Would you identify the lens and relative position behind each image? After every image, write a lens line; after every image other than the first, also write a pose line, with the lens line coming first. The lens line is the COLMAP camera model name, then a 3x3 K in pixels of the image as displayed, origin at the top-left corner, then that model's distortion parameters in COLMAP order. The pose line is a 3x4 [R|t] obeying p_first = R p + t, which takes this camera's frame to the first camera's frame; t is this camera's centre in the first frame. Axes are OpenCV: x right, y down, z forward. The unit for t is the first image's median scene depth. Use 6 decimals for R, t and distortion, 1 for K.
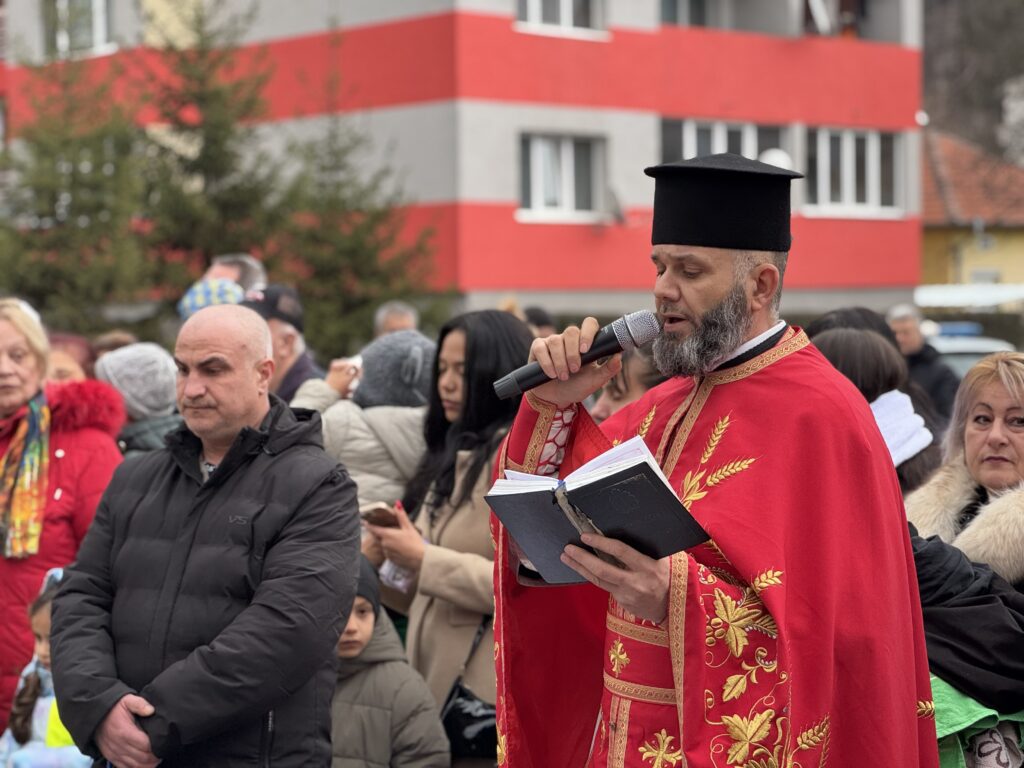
lens RADIAL K [[2318.4, 0, 512.0], [0, 2318.4, 384.0], [0, 0, 1]] dist [0.148433, 0.117201]
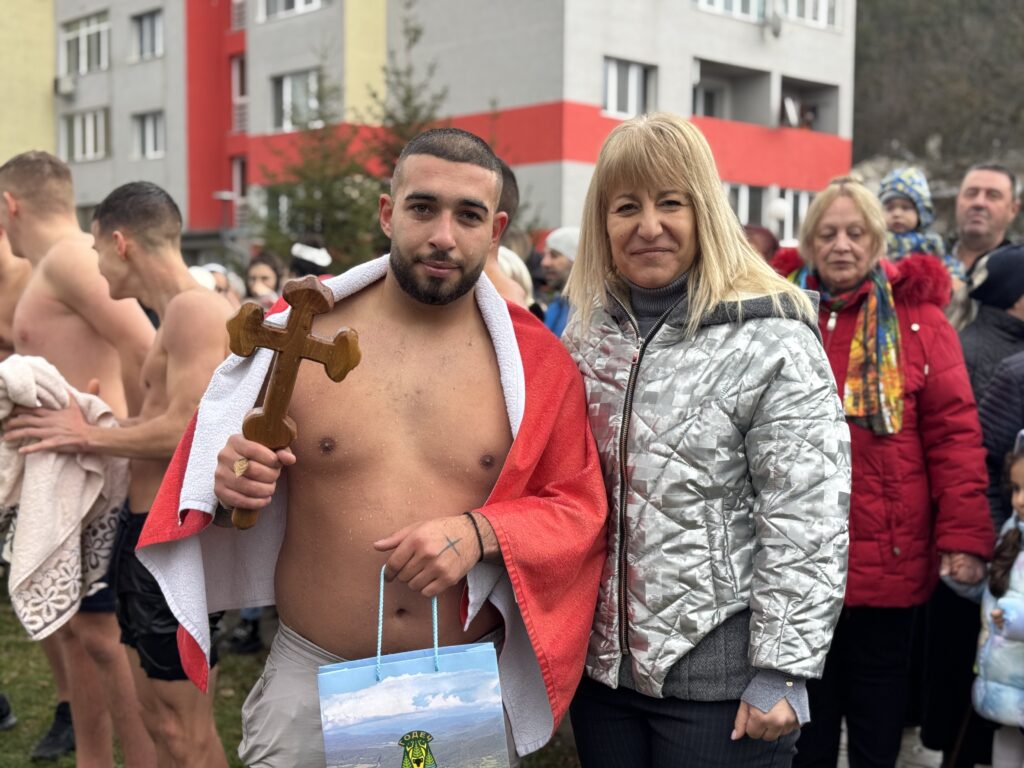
lens RADIAL K [[1447.6, 0, 512.0], [0, 1447.6, 384.0], [0, 0, 1]] dist [0.137820, -0.060089]
pose [[0.999545, 0.024680, 0.017330, -0.082801], [-0.024915, 0.999598, 0.013496, 0.011145], [-0.016990, -0.013921, 0.999759, 0.075920]]
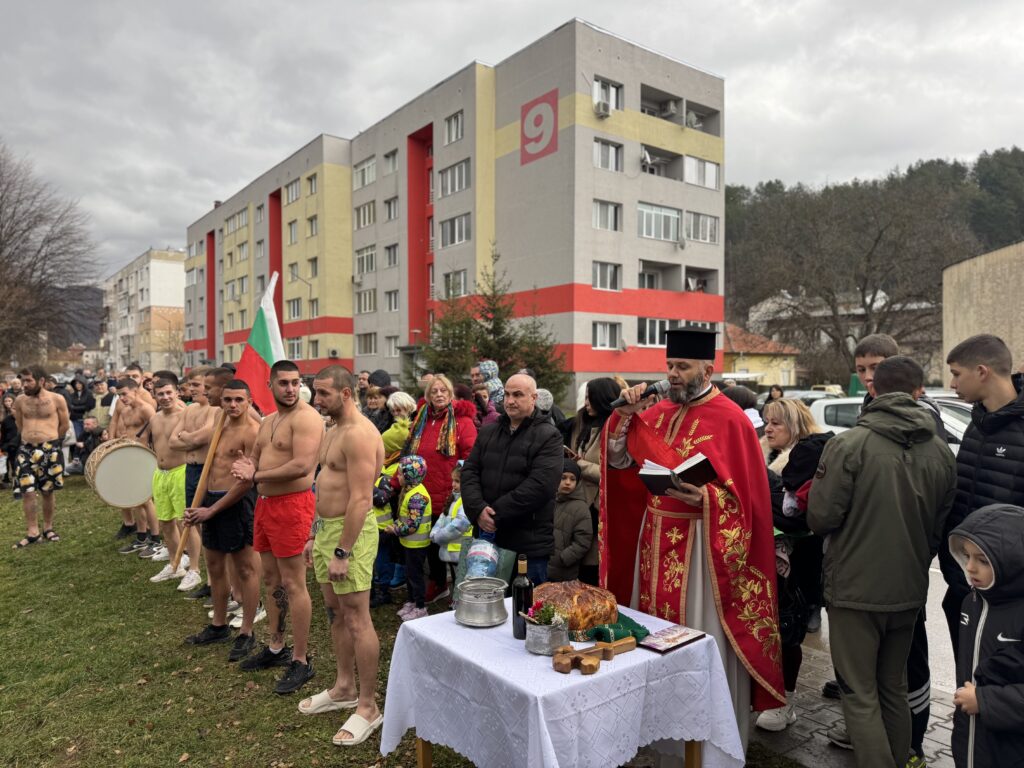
lens RADIAL K [[727.0, 0, 505.4], [0, 727.0, 390.8], [0, 0, 1]] dist [0.106882, -0.150265]
pose [[0.993678, 0.018928, -0.110658, -0.004372], [-0.020387, 0.999719, -0.012070, -0.000390], [0.110398, 0.014250, 0.993785, 0.007597]]
